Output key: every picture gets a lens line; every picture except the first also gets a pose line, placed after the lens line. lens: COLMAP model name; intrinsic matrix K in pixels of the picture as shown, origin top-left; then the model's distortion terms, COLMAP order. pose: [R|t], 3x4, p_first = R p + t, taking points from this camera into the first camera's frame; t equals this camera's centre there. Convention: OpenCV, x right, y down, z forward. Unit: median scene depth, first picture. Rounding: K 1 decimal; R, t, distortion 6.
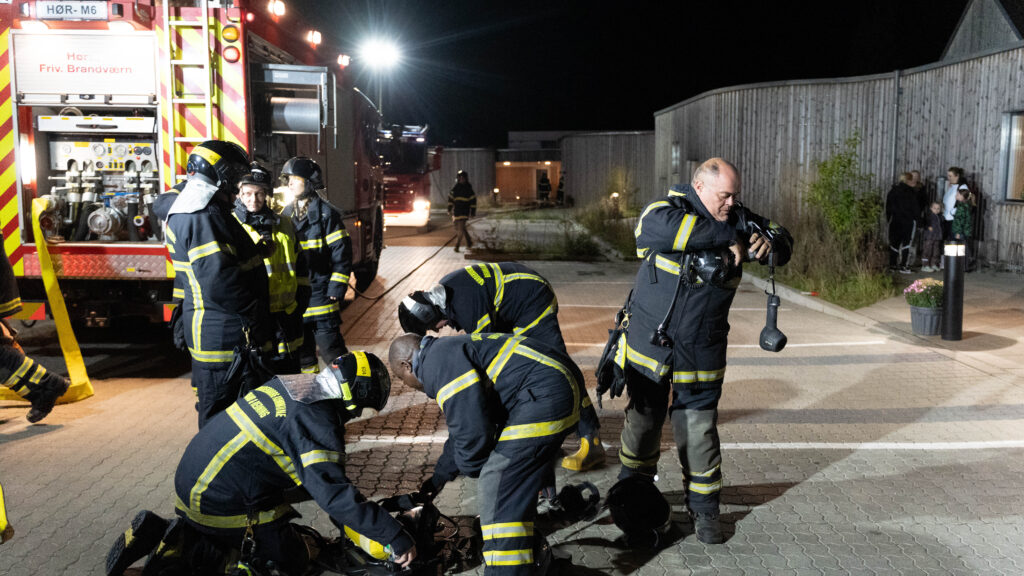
lens RADIAL K [[818.6, 0, 512.0], [0, 818.6, 288.0], [0, 0, 1]] dist [0.007575, 0.000118]
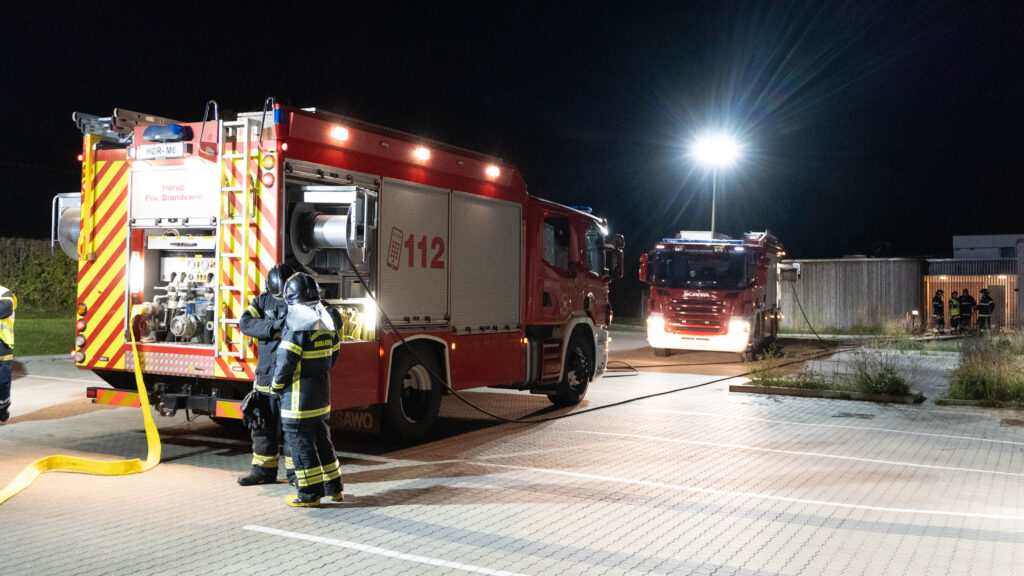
lens RADIAL K [[1011.9, 0, 512.0], [0, 1011.9, 288.0], [0, 0, 1]] dist [-0.011419, -0.003997]
pose [[0.884948, 0.006569, -0.465643, 0.582496], [-0.071674, 0.989908, -0.122251, 0.007295], [0.460141, 0.141560, 0.876488, -0.040420]]
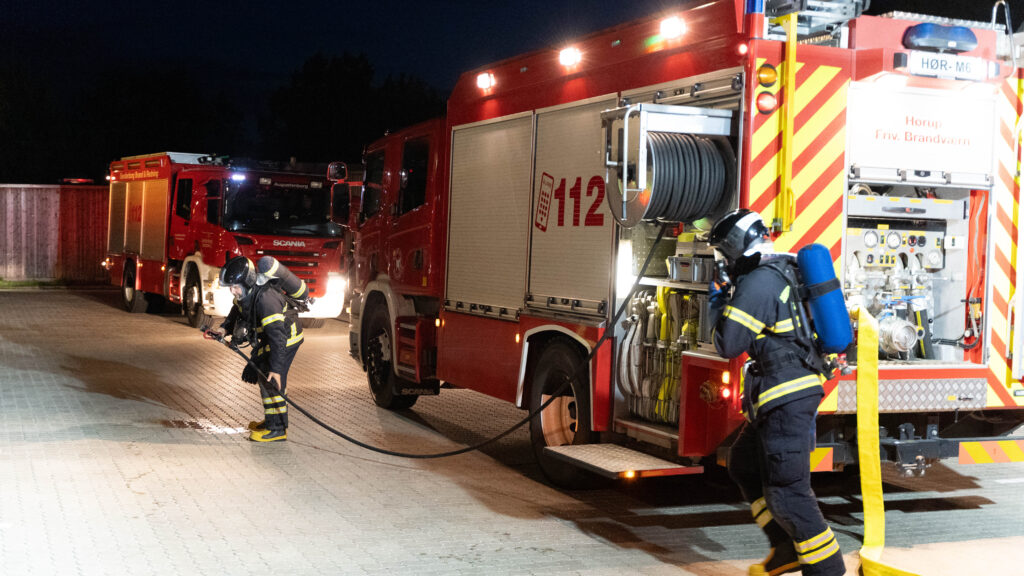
lens RADIAL K [[1264.9, 0, 512.0], [0, 1264.9, 288.0], [0, 0, 1]] dist [-0.001680, -0.010622]
pose [[0.927143, 0.005092, 0.374672, -1.283434], [0.028076, 0.996153, -0.083013, -0.038132], [-0.373653, 0.087484, 0.923434, 0.060223]]
